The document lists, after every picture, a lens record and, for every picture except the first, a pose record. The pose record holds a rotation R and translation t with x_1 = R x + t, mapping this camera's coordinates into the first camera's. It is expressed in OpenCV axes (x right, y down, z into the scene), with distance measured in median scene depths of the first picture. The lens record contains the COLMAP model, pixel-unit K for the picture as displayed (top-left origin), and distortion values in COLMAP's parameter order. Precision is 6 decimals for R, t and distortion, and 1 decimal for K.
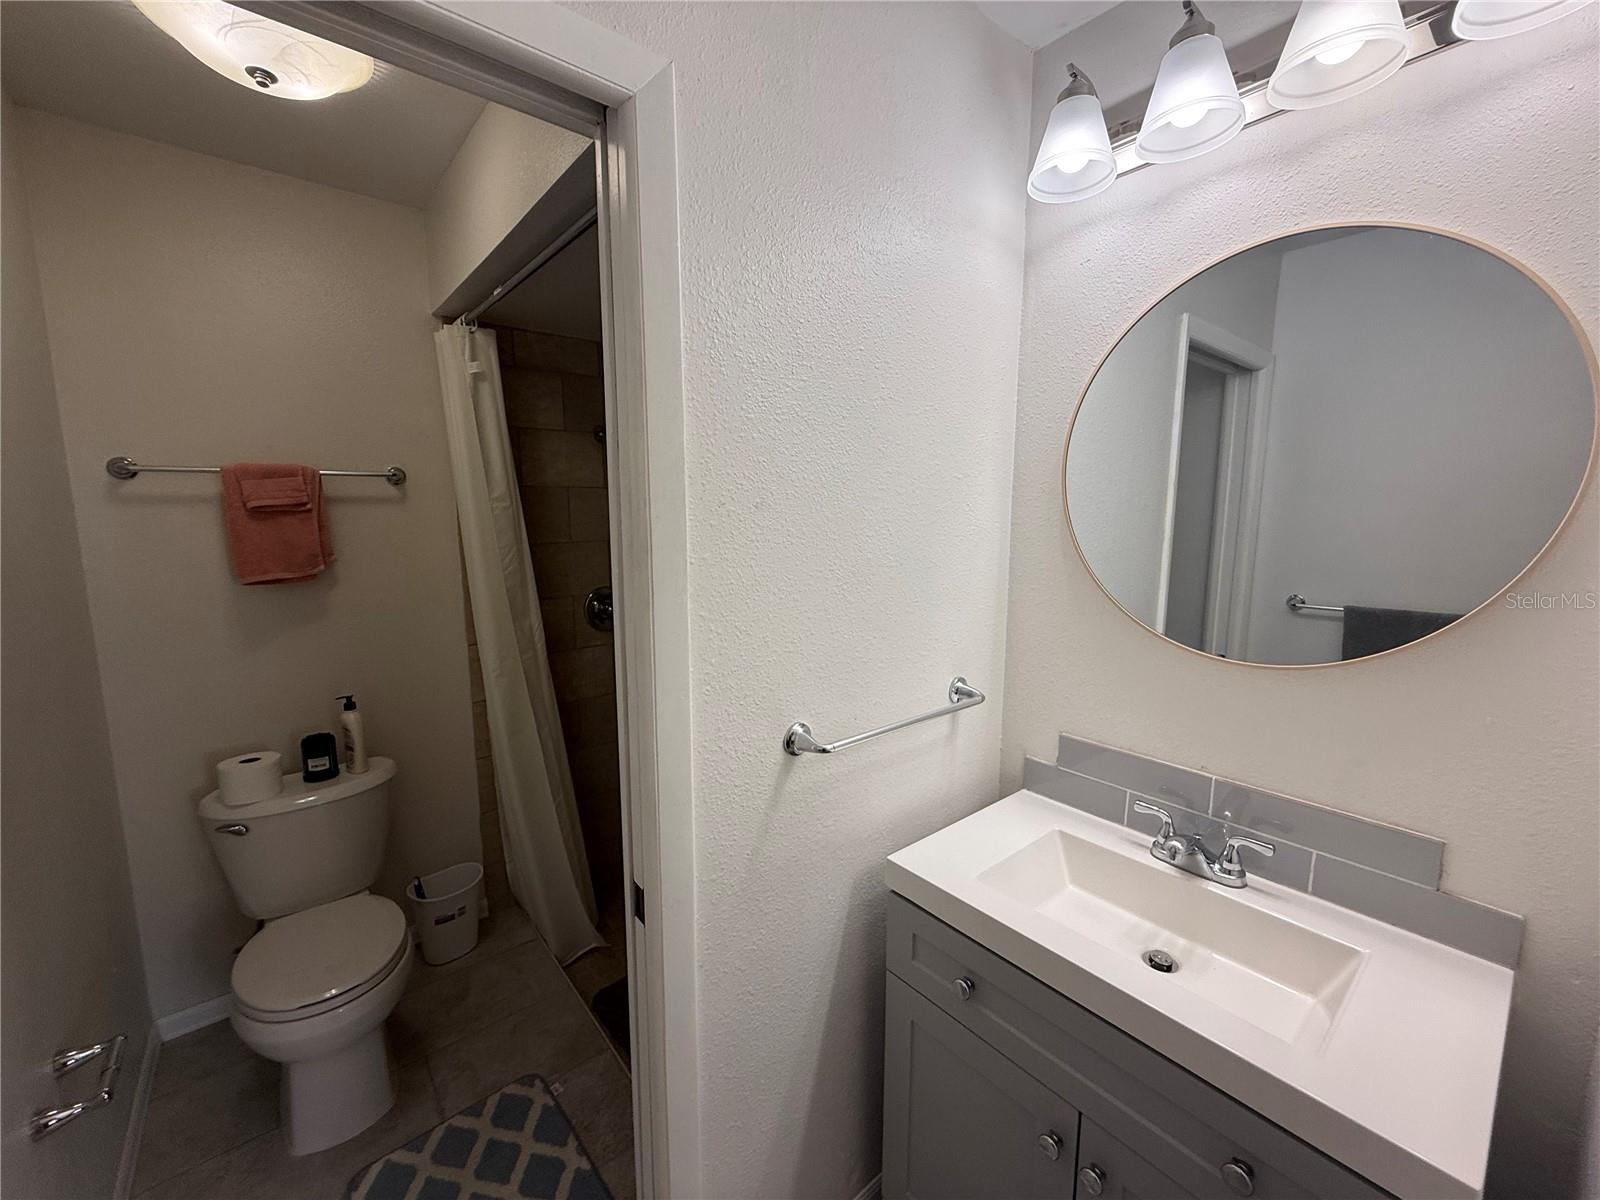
lens RADIAL K [[637.9, 0, 798.3], [0, 637.9, 596.1], [0, 0, 1]] dist [-0.000805, 0.000318]
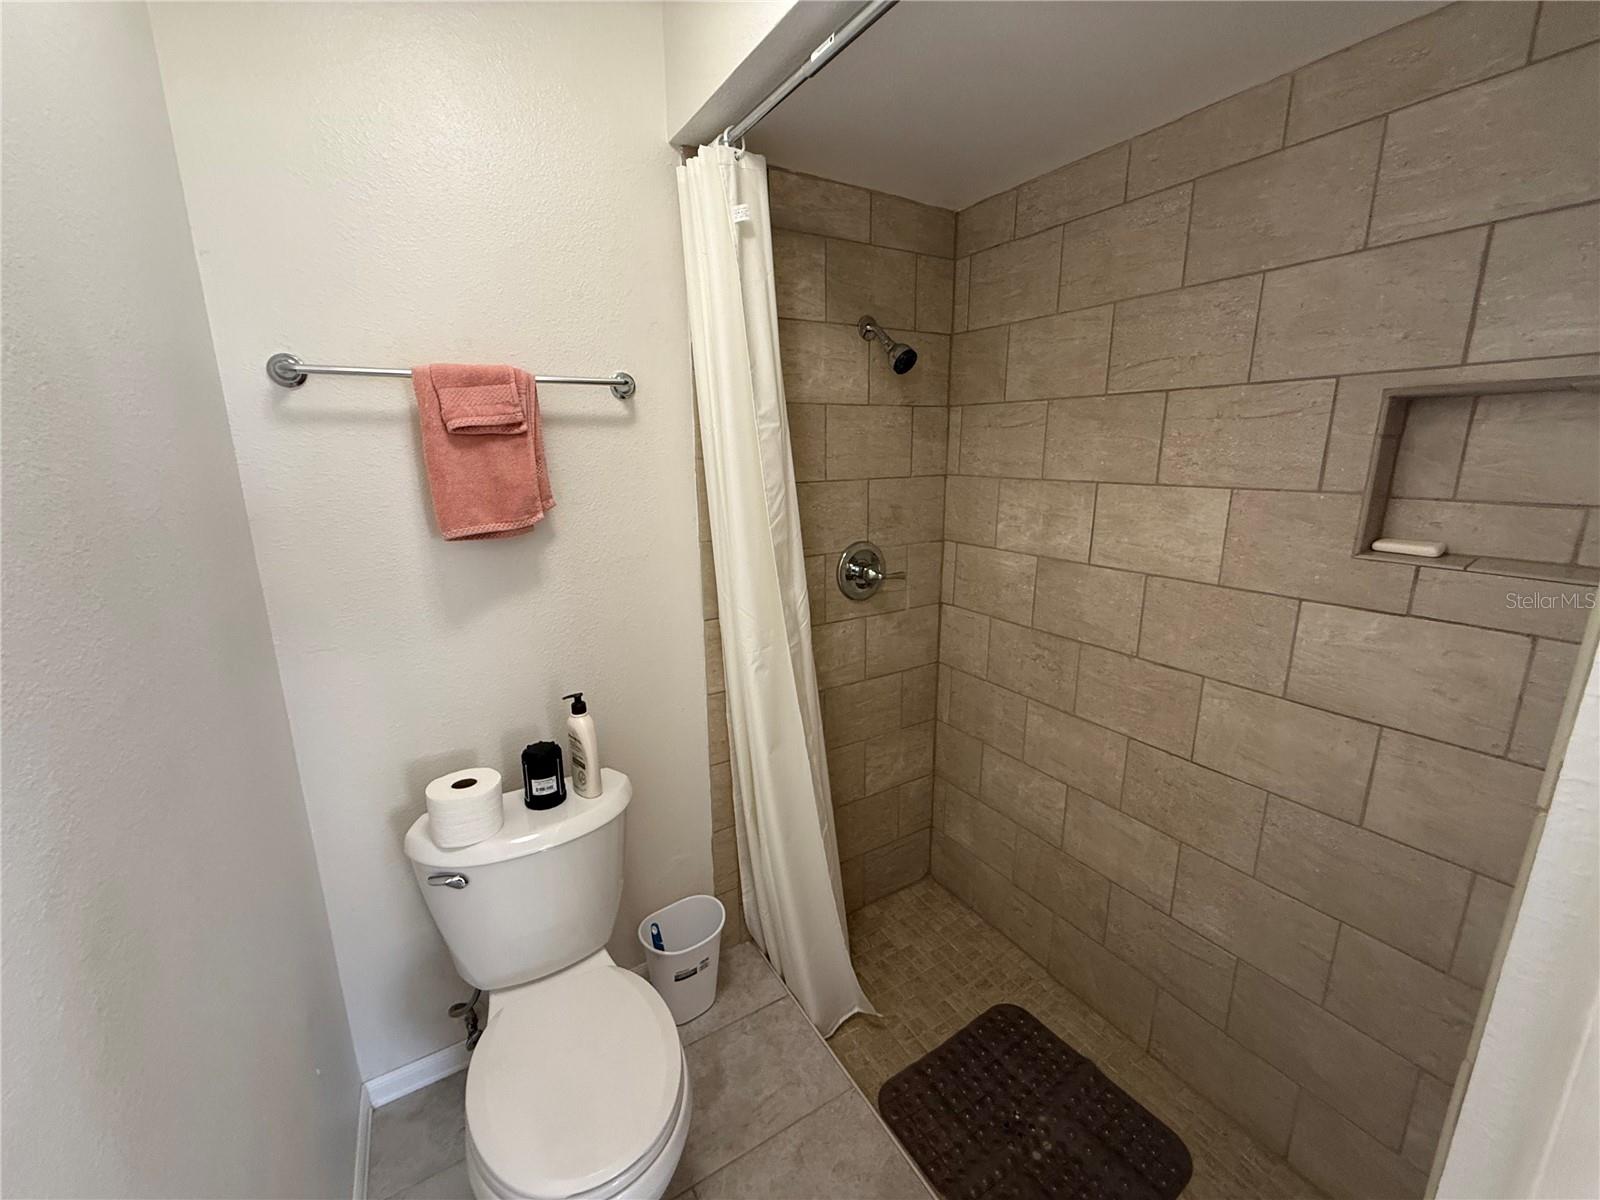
lens RADIAL K [[638.9, 0, 798.7], [0, 638.9, 596.8], [0, 0, 1]] dist [-0.001139, 0.000339]
pose [[0.988778, 0.029000, -0.146553, -0.357075], [-0.015285, 0.995468, 0.093856, -0.026396], [0.148611, -0.090563, 0.984740, 0.335234]]
